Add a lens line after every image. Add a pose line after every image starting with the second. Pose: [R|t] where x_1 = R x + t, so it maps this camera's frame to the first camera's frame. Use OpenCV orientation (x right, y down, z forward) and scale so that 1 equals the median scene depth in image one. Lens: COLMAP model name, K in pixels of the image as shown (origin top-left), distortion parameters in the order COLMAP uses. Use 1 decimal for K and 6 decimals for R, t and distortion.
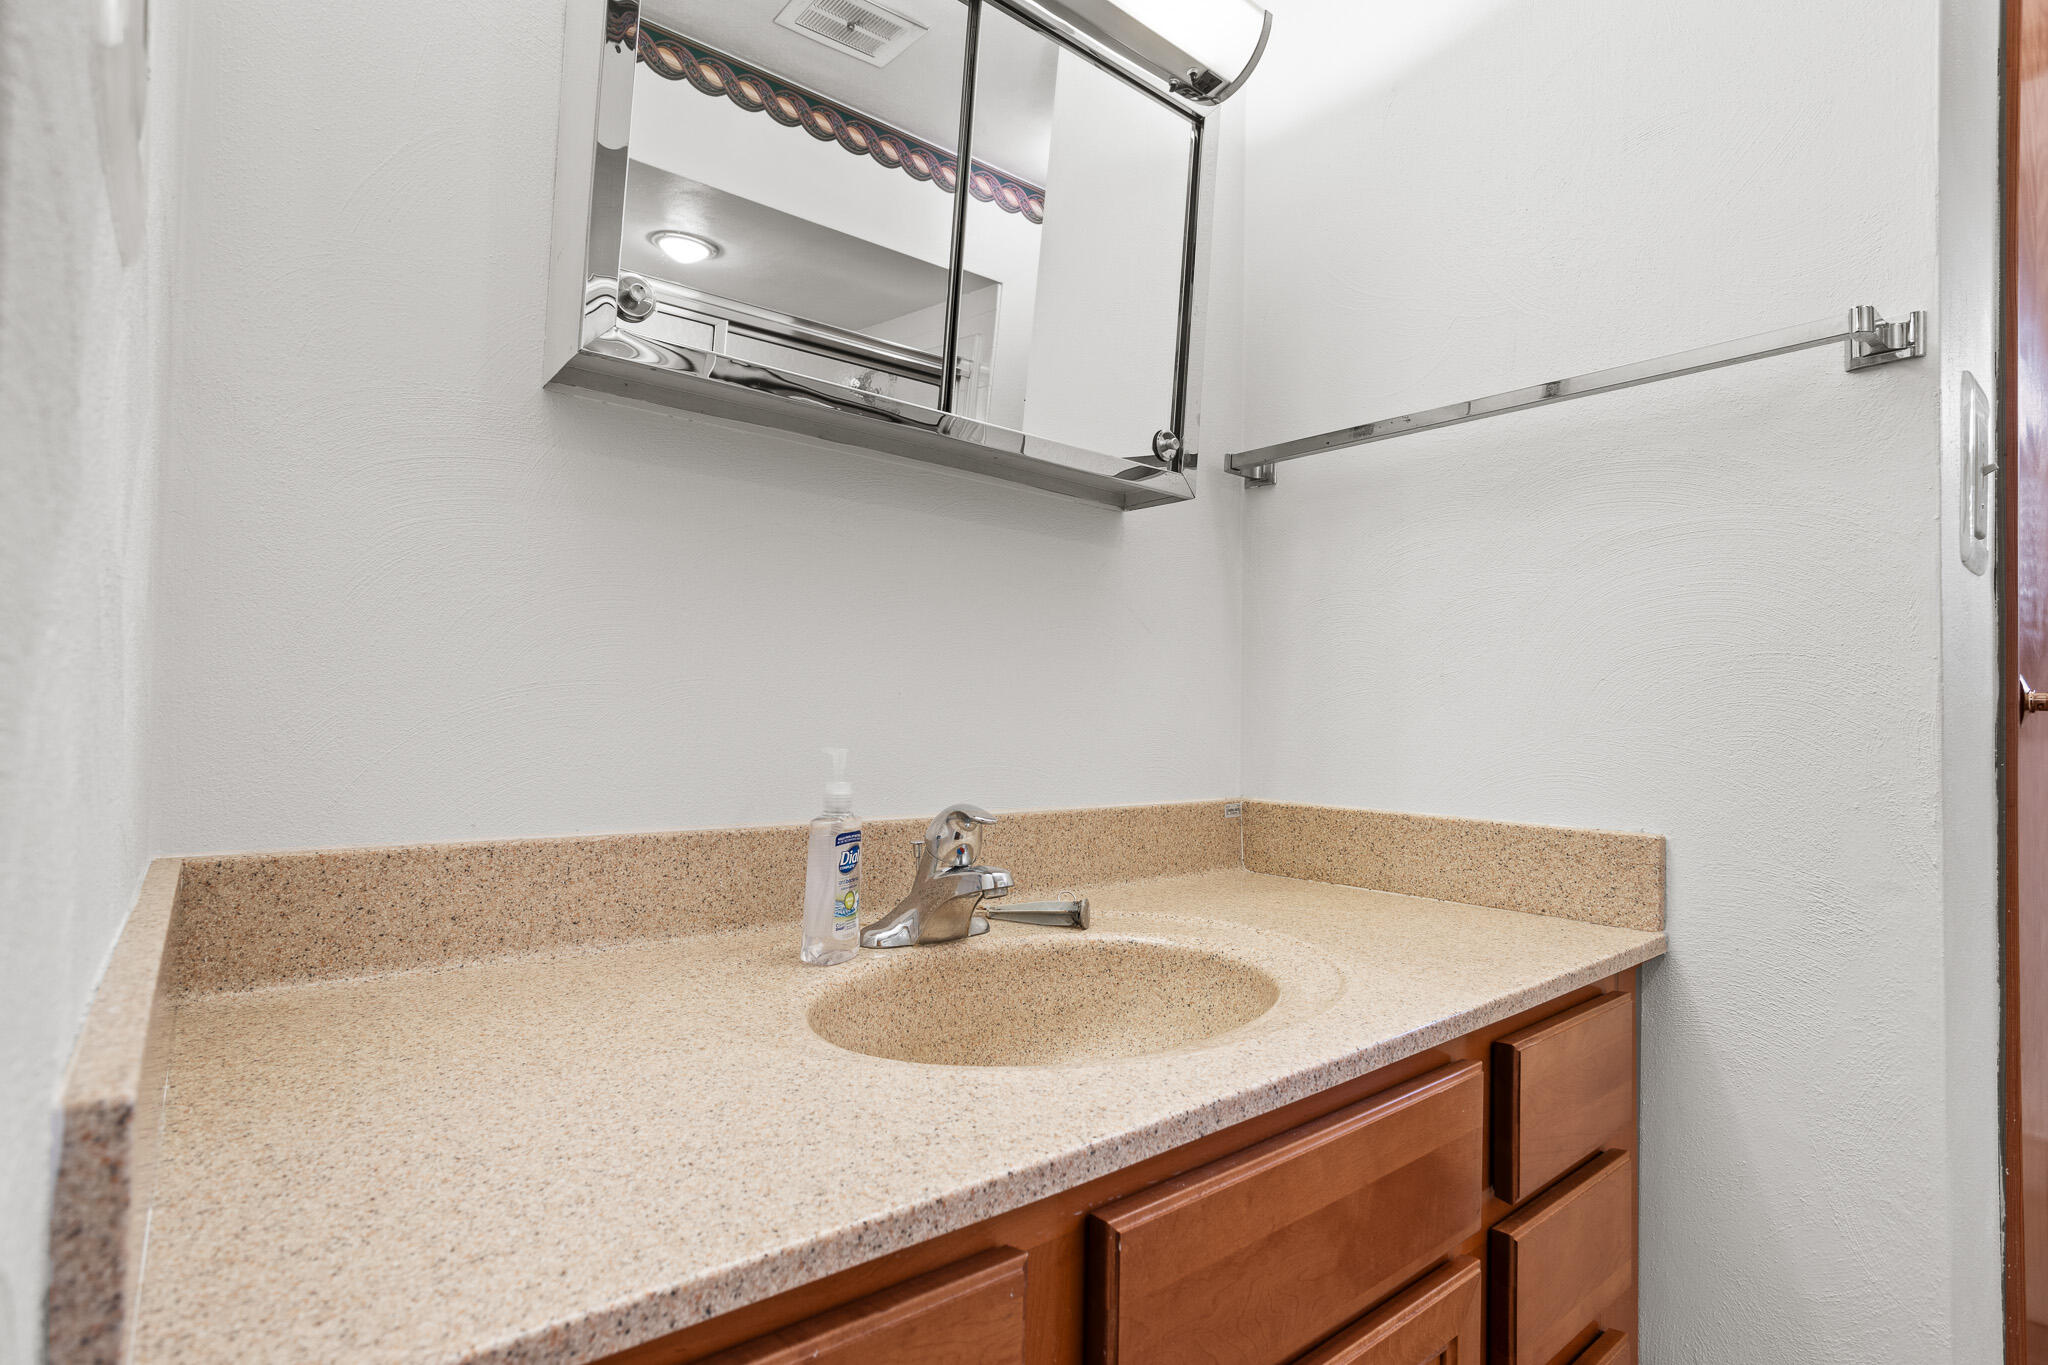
lens RADIAL K [[983.8, 0, 1026.7], [0, 983.8, 679.6], [0, 0, 1]] dist [-0.056250, 0.030241]
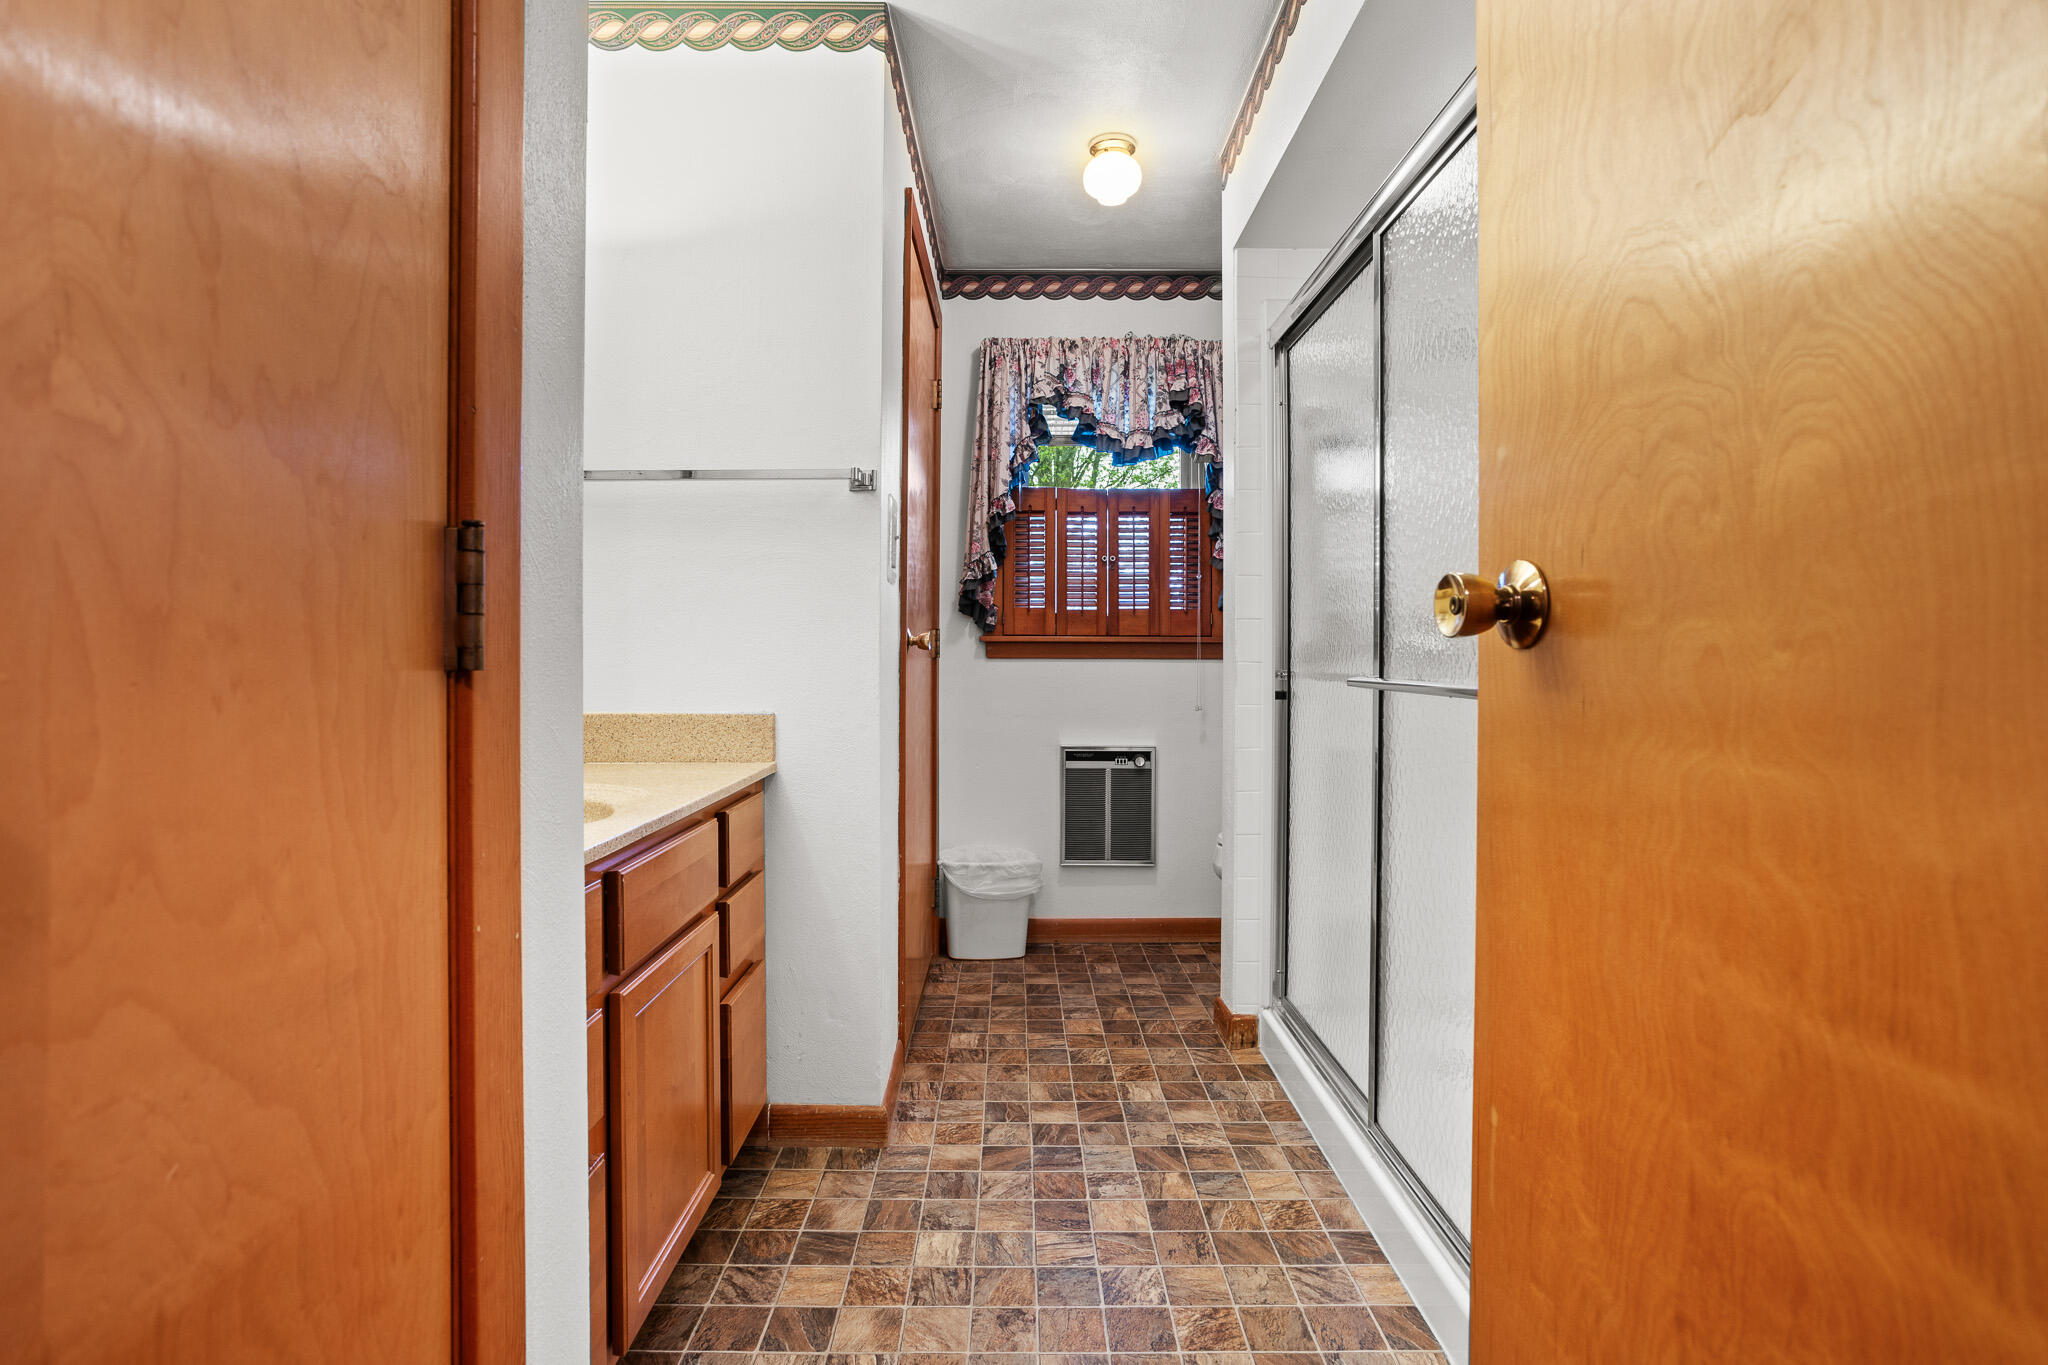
lens RADIAL K [[1017.4, 0, 1034.5], [0, 1017.4, 664.7], [0, 0, 1]] dist [-0.058444, 0.035642]
pose [[0.613694, -0.028889, 0.789016, -0.627247], [-0.012880, 0.998831, 0.046589, -0.036800], [-0.789439, -0.038754, 0.612604, -0.663424]]
